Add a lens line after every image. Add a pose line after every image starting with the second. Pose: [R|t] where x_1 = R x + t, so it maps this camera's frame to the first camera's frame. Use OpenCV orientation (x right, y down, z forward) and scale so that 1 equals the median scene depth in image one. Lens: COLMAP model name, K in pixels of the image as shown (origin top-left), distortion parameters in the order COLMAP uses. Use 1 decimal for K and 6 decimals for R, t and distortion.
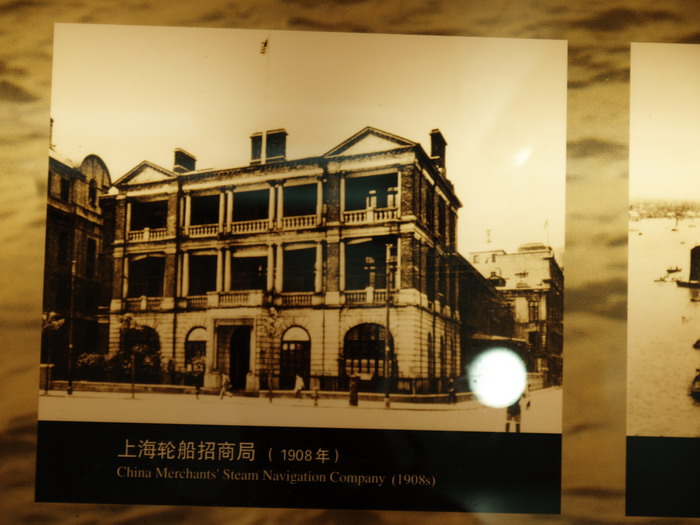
lens RADIAL K [[1316.0, 0, 350.0], [0, 1316.0, 263.1], [0, 0, 1]] dist [-0.026131, 0.000000]
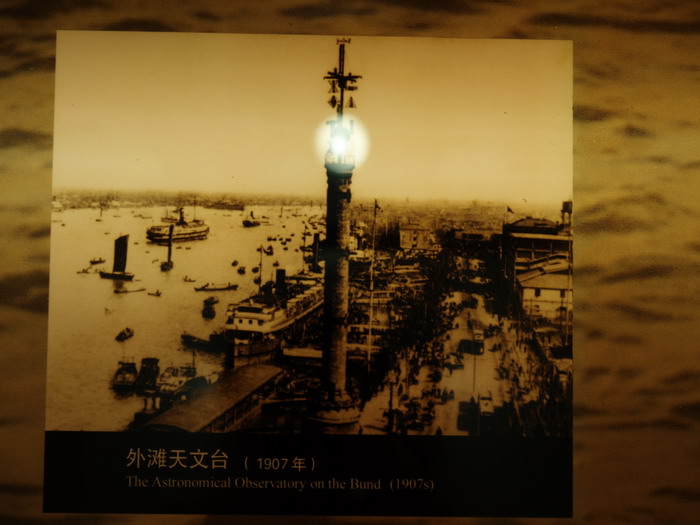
lens RADIAL K [[1316.0, 0, 351.5], [0, 1316.0, 262.9], [0, 0, 1]] dist [-0.026131, 0.000000]
pose [[0.999786, -0.014056, 0.015179, 0.421859], [0.014126, 0.999890, -0.004525, 0.013703], [-0.015113, 0.004739, 0.999875, 0.015081]]
